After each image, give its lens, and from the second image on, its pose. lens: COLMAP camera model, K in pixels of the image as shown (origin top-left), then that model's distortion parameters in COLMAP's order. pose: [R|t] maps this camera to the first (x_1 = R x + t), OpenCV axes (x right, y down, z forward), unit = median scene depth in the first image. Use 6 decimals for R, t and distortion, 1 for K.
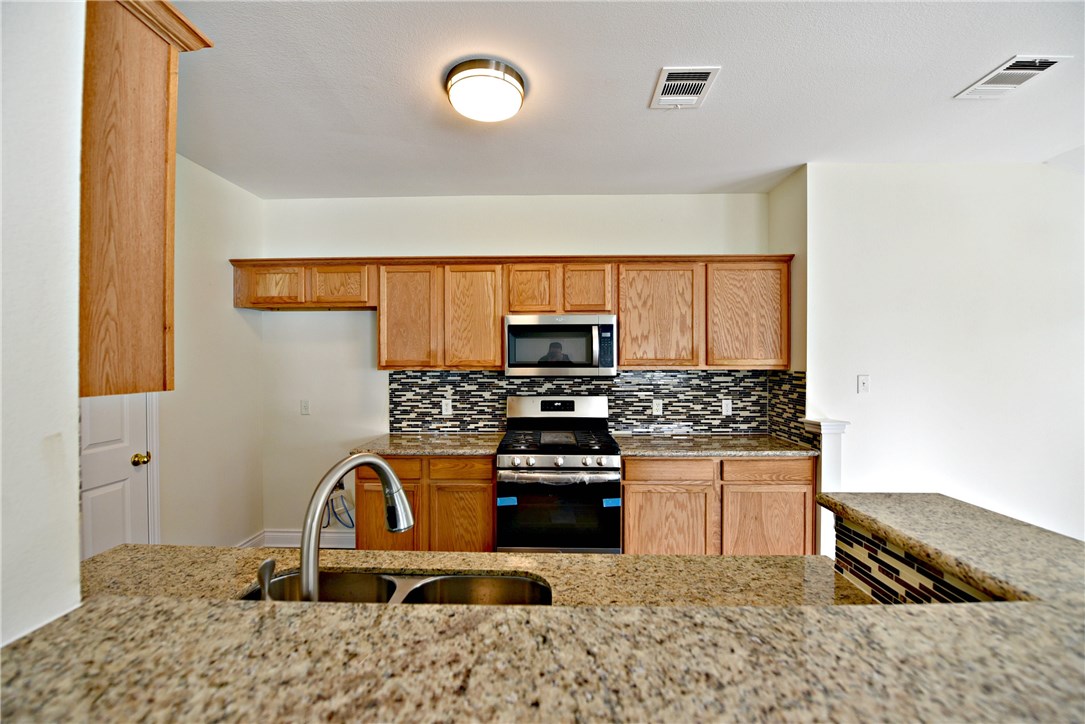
lens RADIAL K [[442.1, 0, 547.6], [0, 442.1, 361.4], [0, 0, 1]] dist [-0.004986, -0.000134]
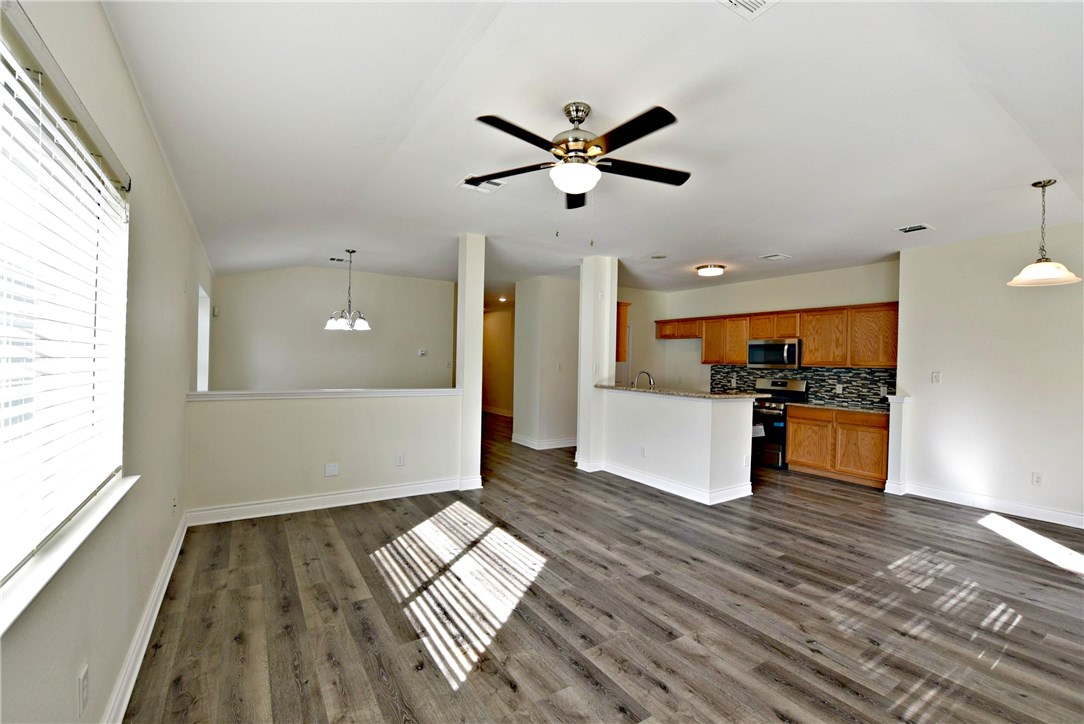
lens RADIAL K [[441.7, 0, 545.4], [0, 441.7, 362.1], [0, 0, 1]] dist [-0.004986, -0.000134]
pose [[0.562749, 0.018816, -0.826414, 1.050957], [-0.031690, 0.999497, 0.001178, 0.032022], [0.826020, 0.025526, 0.563062, -0.977375]]
